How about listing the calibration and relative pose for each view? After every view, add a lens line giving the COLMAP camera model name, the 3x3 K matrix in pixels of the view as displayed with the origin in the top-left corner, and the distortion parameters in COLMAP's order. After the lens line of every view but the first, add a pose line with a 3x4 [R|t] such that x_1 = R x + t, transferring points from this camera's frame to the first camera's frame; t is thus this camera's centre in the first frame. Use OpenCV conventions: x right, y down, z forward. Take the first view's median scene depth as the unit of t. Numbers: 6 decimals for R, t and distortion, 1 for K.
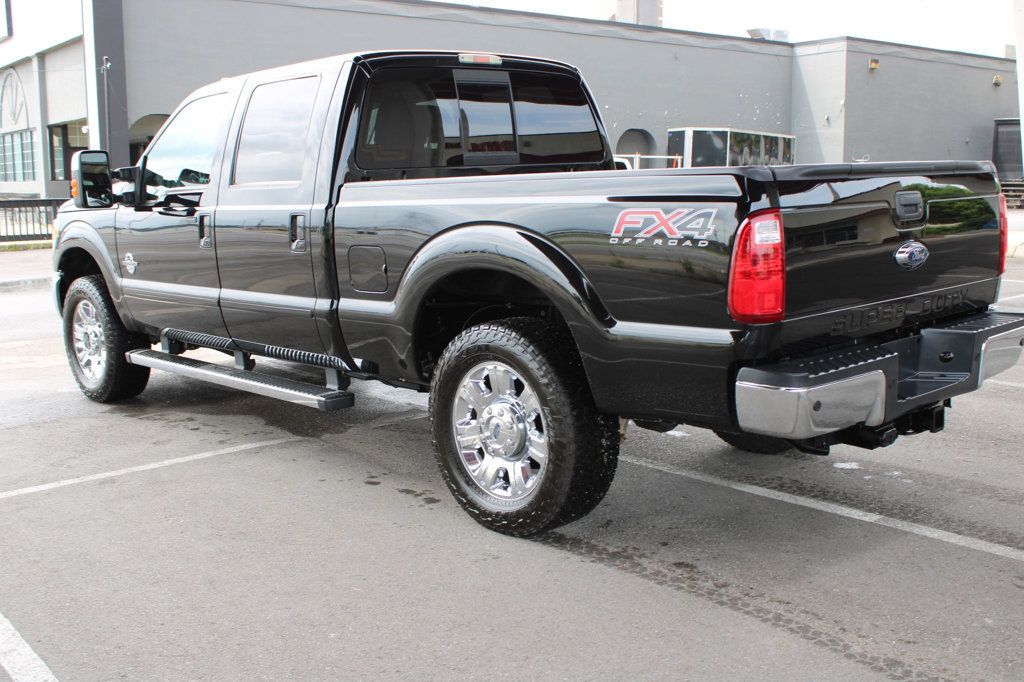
lens RADIAL K [[1115.0, 0, 512.0], [0, 1115.0, 341.0], [0, 0, 1]] dist [-0.128650, 0.201710]
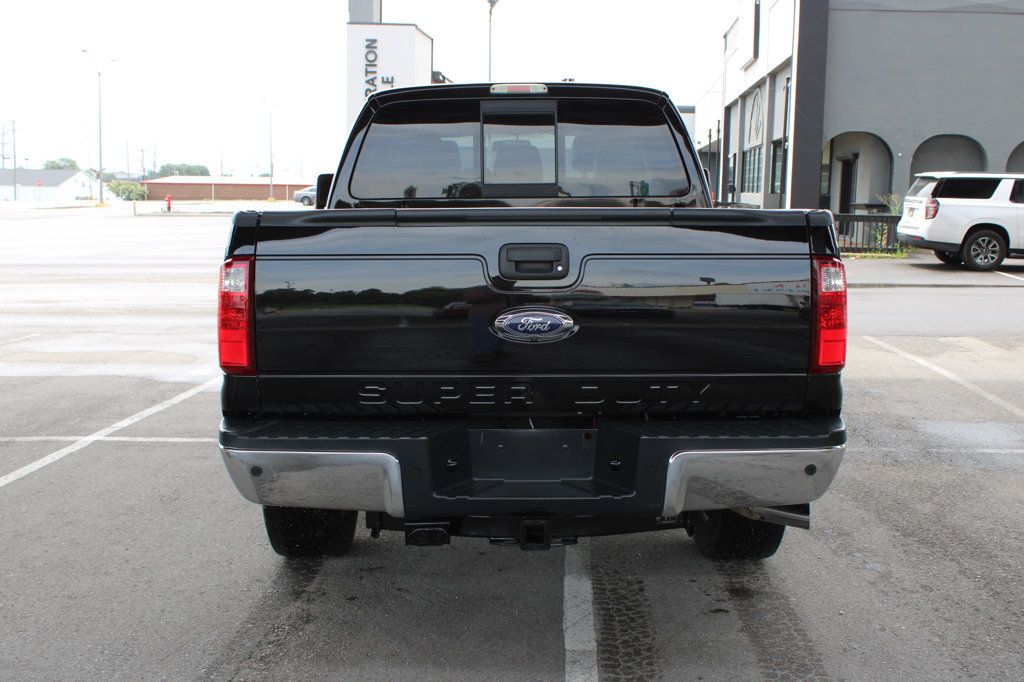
lens RADIAL K [[1115.0, 0, 512.0], [0, 1115.0, 341.0], [0, 0, 1]] dist [-0.128650, 0.201710]
pose [[0.727707, 0.115212, -0.676143, 0.751562], [-0.123007, 0.991731, 0.036599, -0.078658], [0.674768, 0.056537, 0.735861, 0.329442]]
